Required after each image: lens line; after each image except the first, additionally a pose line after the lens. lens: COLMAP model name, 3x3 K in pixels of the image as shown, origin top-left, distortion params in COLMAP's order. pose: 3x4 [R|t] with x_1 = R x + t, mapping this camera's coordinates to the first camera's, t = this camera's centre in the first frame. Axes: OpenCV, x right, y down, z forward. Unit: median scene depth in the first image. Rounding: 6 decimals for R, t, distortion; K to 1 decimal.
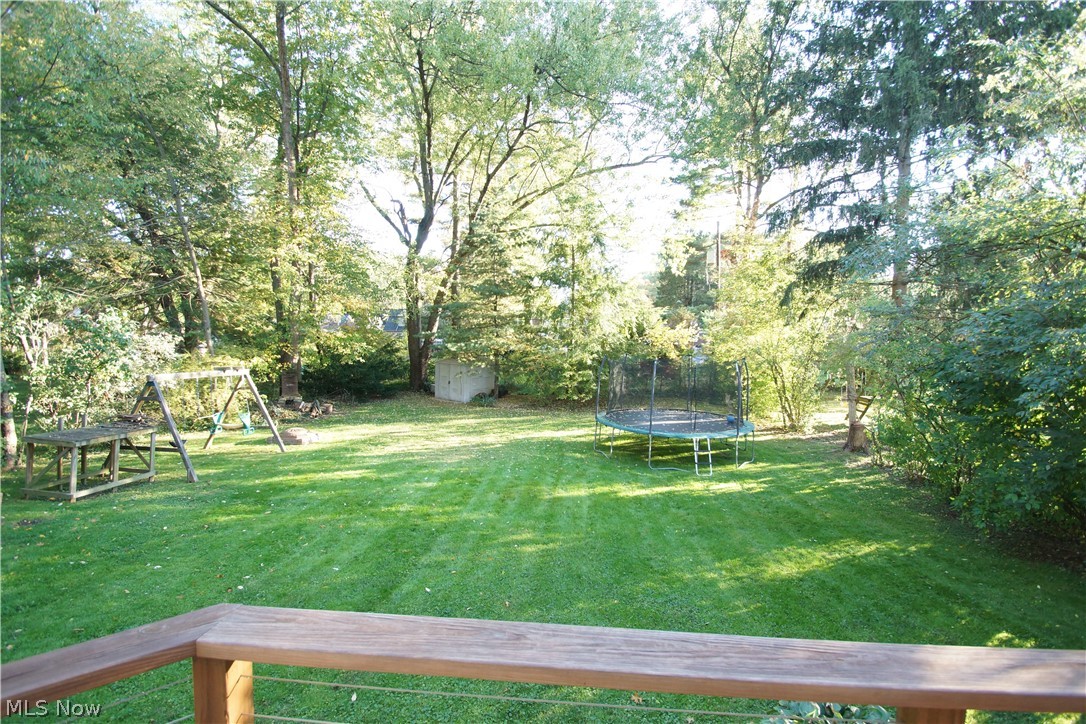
lens RADIAL K [[485.7, 0, 545.2], [0, 485.7, 363.5], [0, 0, 1]] dist [-0.003077, -0.011385]
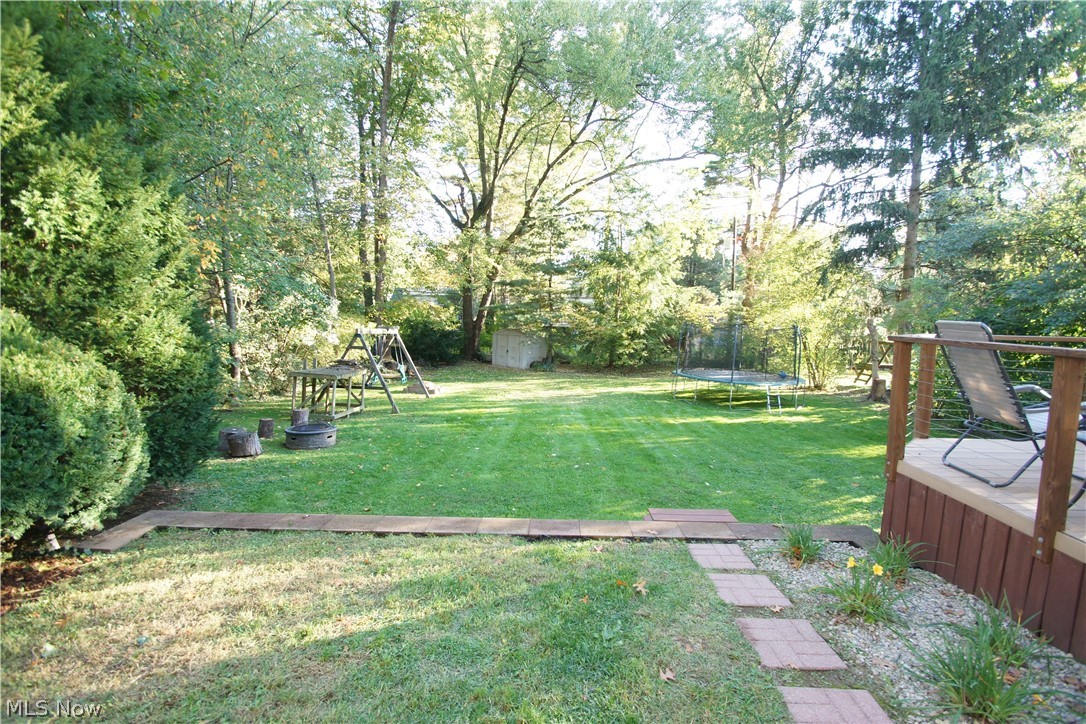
lens RADIAL K [[485.7, 0, 547.1], [0, 485.7, 366.0], [0, 0, 1]] dist [-0.003077, -0.011385]
pose [[0.997978, 0.006681, 0.063206, -0.203024], [-0.009077, 0.999248, 0.037688, 0.034617], [-0.062906, -0.038186, 0.997289, -0.137908]]
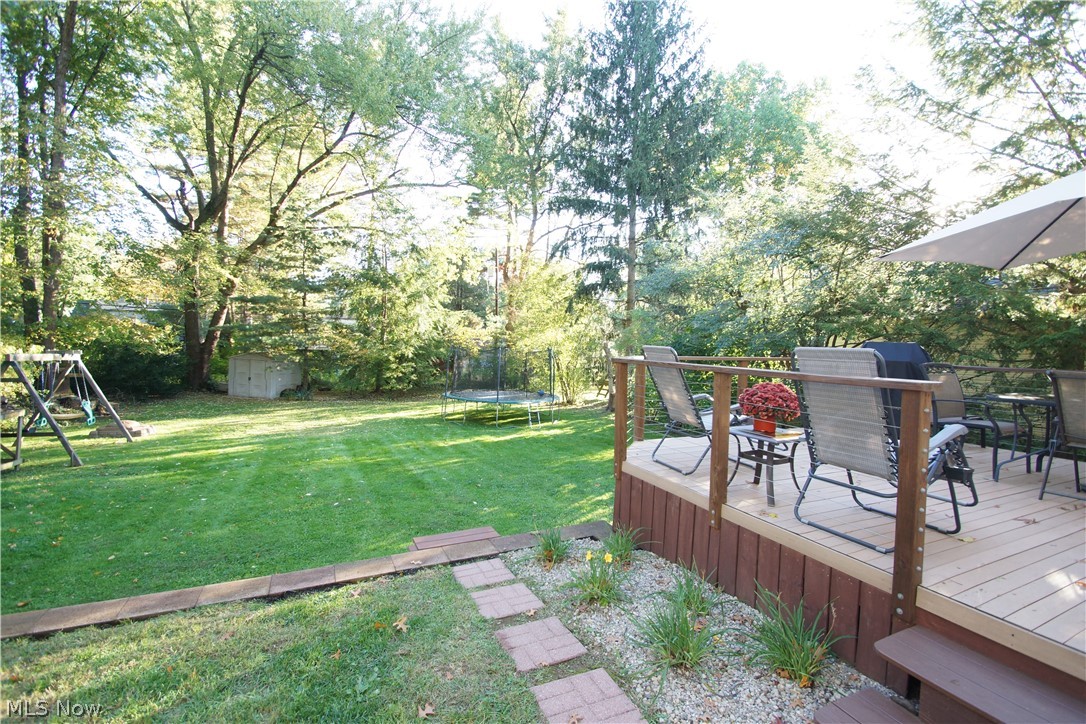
lens RADIAL K [[485.7, 0, 554.4], [0, 485.7, 368.2], [0, 0, 1]] dist [-0.003077, -0.011385]
pose [[0.857694, -0.010133, 0.514061, -0.198651], [0.013657, 0.999902, -0.003077, 0.033887], [-0.513980, 0.009660, 0.857748, -0.139148]]
